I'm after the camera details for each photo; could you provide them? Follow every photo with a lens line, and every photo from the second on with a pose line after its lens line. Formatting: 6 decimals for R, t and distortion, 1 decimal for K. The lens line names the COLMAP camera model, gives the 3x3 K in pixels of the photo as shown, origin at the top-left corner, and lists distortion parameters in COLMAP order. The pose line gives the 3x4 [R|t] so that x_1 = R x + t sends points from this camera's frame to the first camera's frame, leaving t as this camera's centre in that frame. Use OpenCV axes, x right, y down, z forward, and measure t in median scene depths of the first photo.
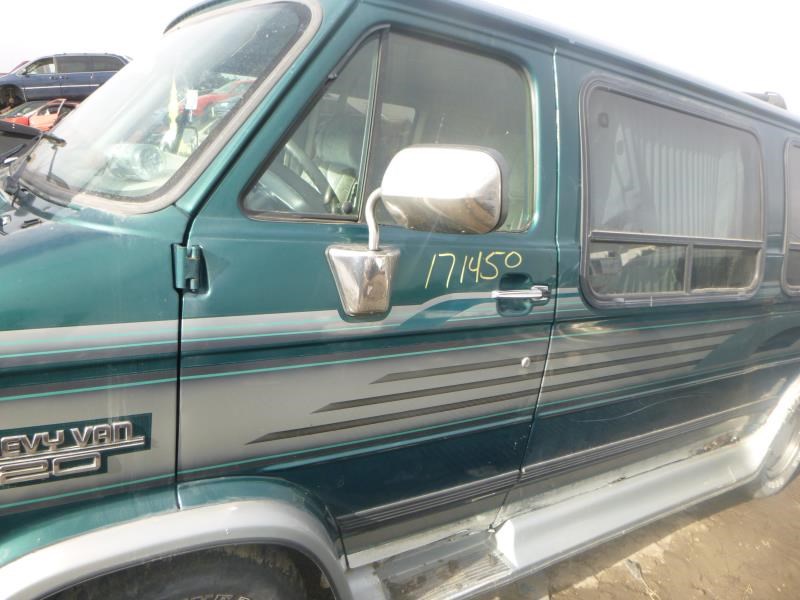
lens RADIAL K [[591.4, 0, 400.0], [0, 591.4, 300.0], [0, 0, 1]] dist [-0.029648, 0.006762]
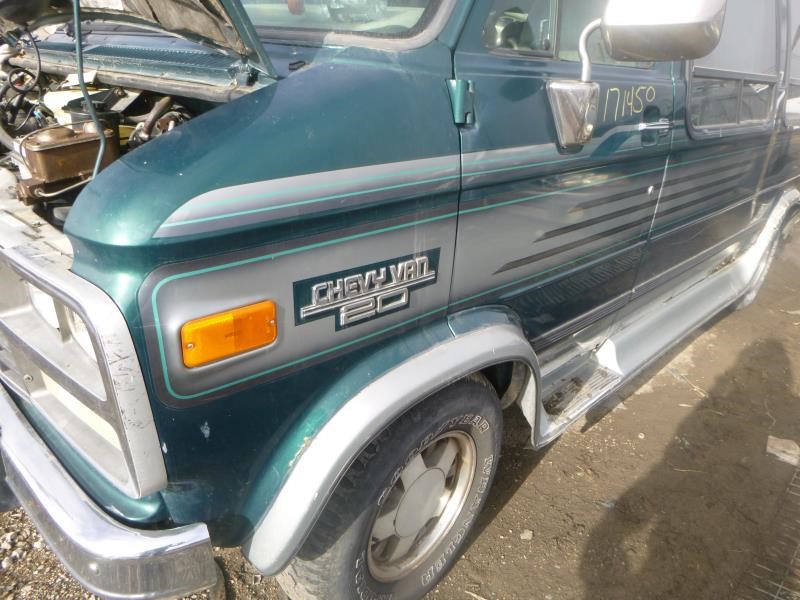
lens RADIAL K [[591.4, 0, 400.0], [0, 591.4, 300.0], [0, 0, 1]] dist [-0.029648, 0.006762]
pose [[0.974090, -0.130630, 0.184620, -0.685975], [0.096023, 0.977972, 0.185339, 0.079483], [-0.204764, -0.162809, 0.965176, -0.021287]]
